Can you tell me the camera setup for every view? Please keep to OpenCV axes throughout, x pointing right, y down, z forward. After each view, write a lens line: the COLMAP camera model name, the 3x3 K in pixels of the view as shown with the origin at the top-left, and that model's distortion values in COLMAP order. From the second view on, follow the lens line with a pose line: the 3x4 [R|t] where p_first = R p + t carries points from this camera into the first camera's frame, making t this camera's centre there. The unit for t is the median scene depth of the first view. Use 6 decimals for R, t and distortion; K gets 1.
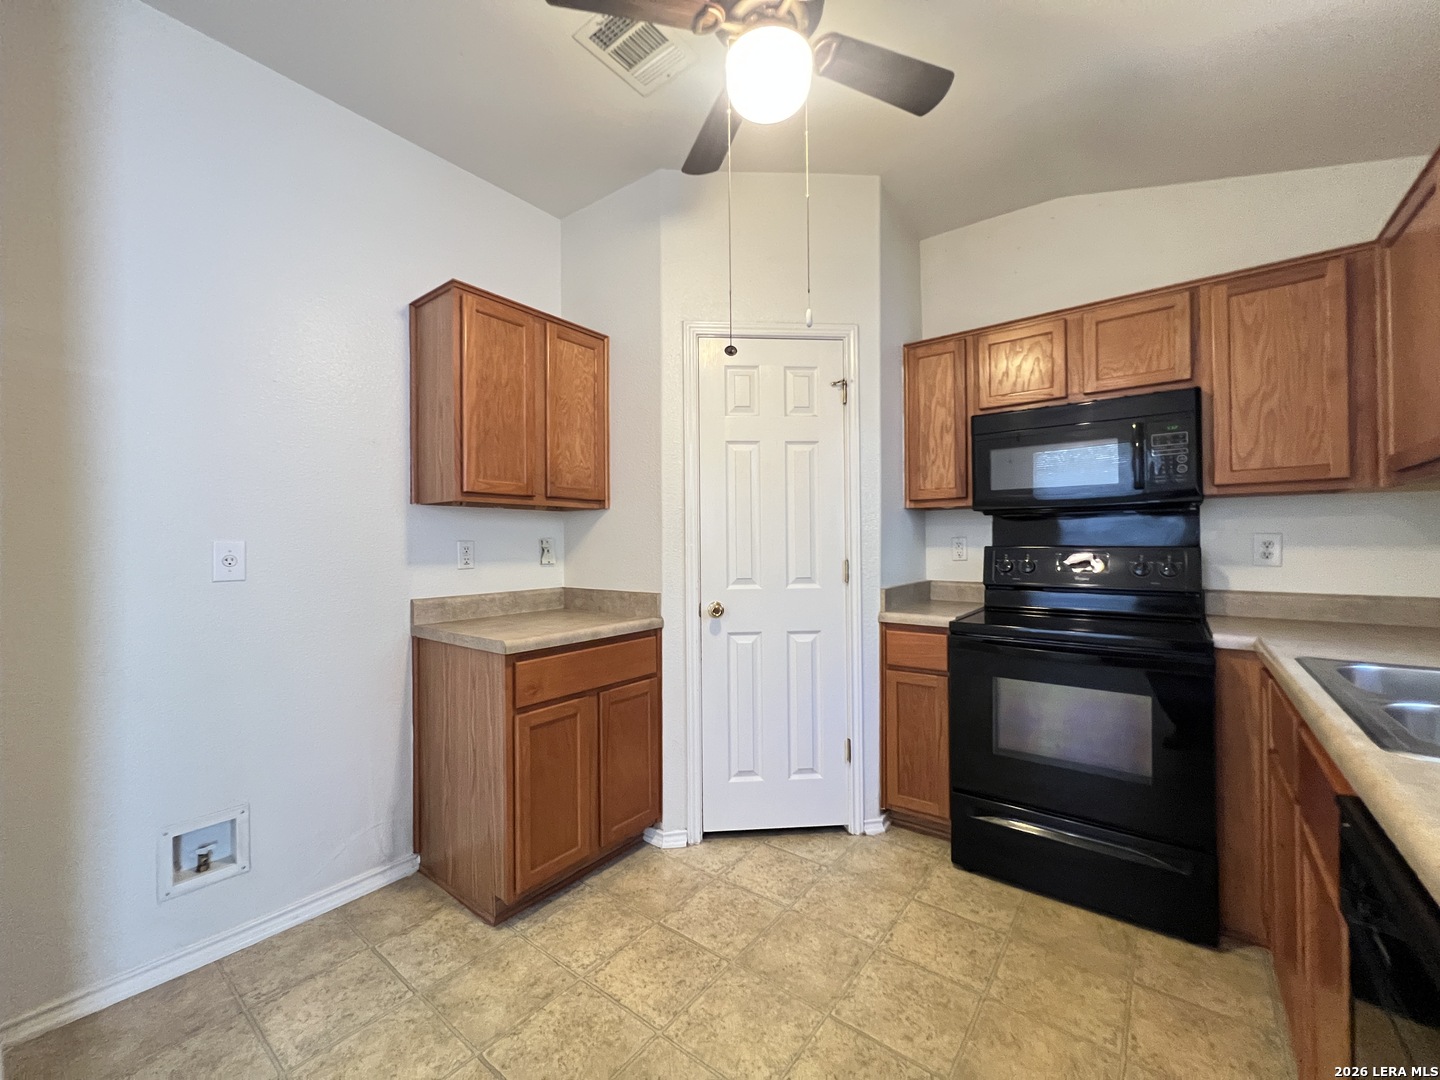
lens RADIAL K [[580.0, 0, 718.7], [0, 580.0, 537.2], [0, 0, 1]] dist [-0.000915, 0.000320]
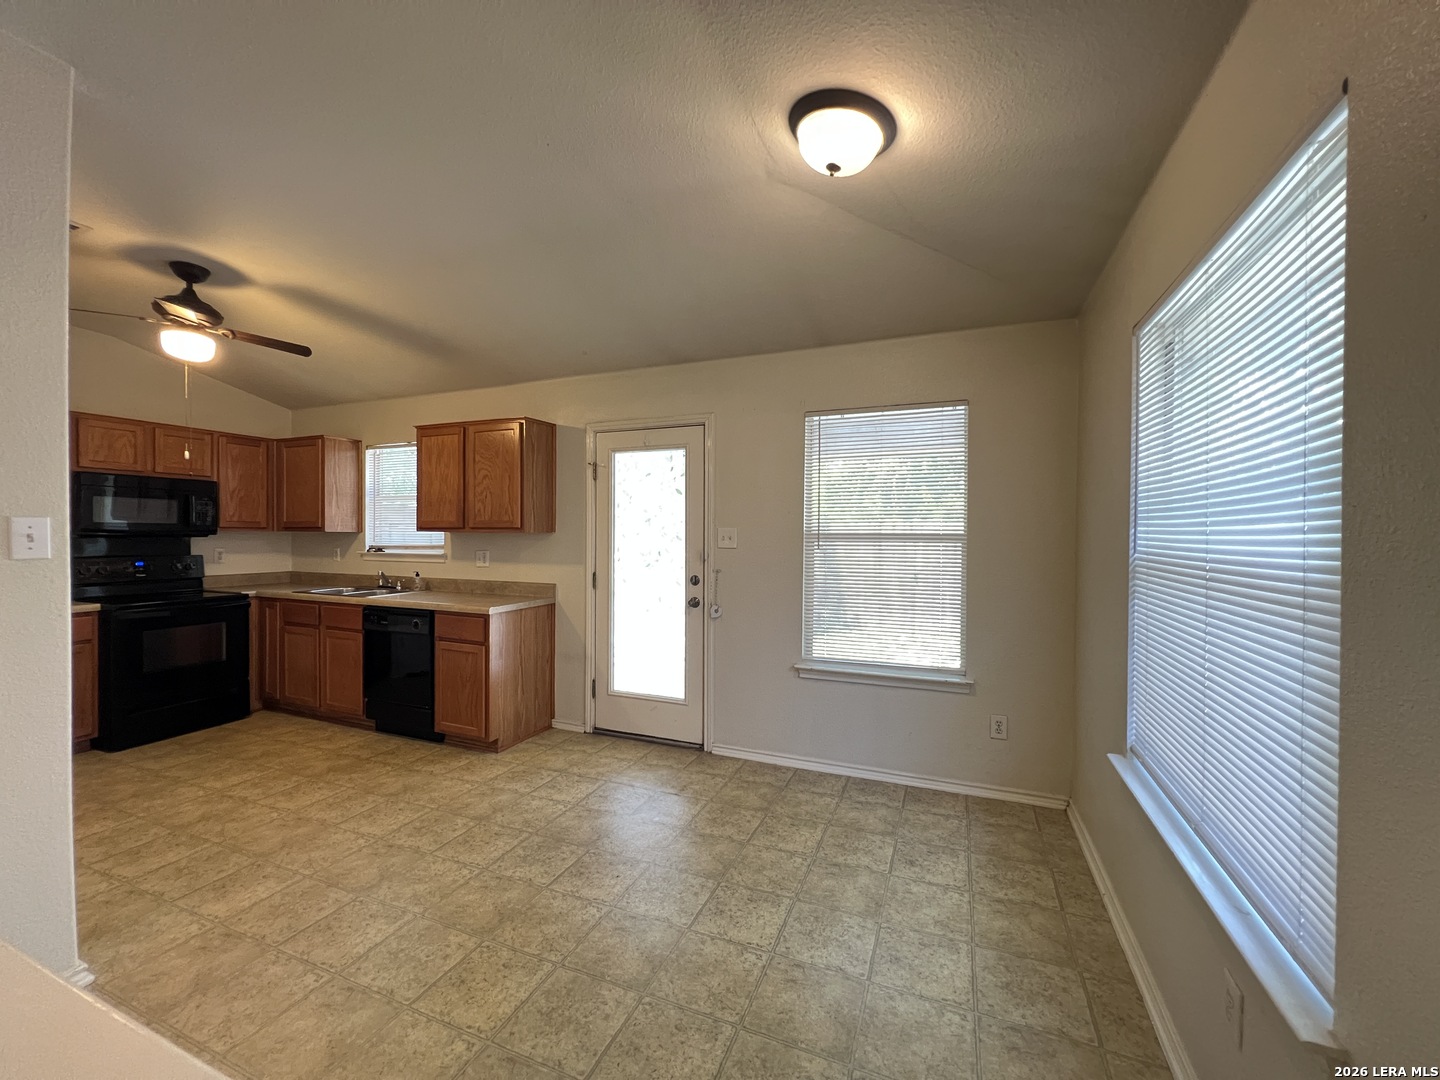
lens RADIAL K [[580.0, 0, 718.7], [0, 580.0, 537.2], [0, 0, 1]] dist [-0.000915, 0.000320]
pose [[-0.270739, 0.000107, 0.962653, -1.585189], [-0.013115, 0.999907, -0.003800, -0.061070], [-0.962564, -0.013654, -0.270712, -0.200279]]
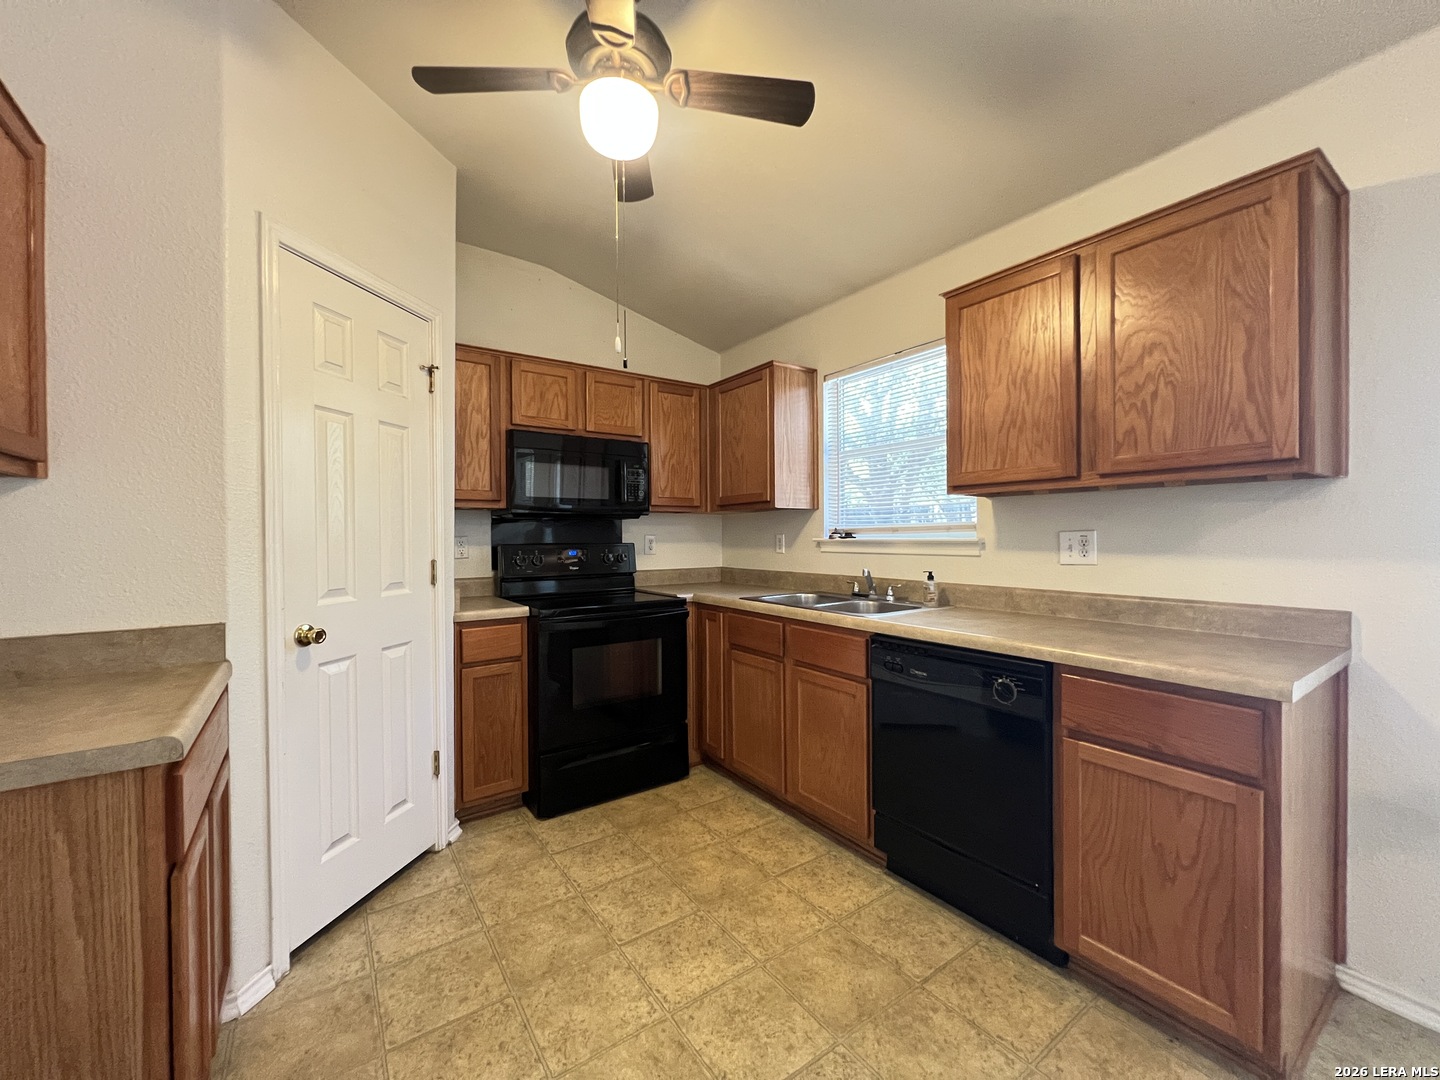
lens RADIAL K [[580.0, 0, 718.7], [0, 580.0, 537.2], [0, 0, 1]] dist [-0.000915, 0.000320]
pose [[0.291042, 0.003416, 0.956704, -0.576085], [-0.006043, 0.999980, -0.001733, 0.001189], [-0.956691, -0.005277, 0.291057, 0.312226]]
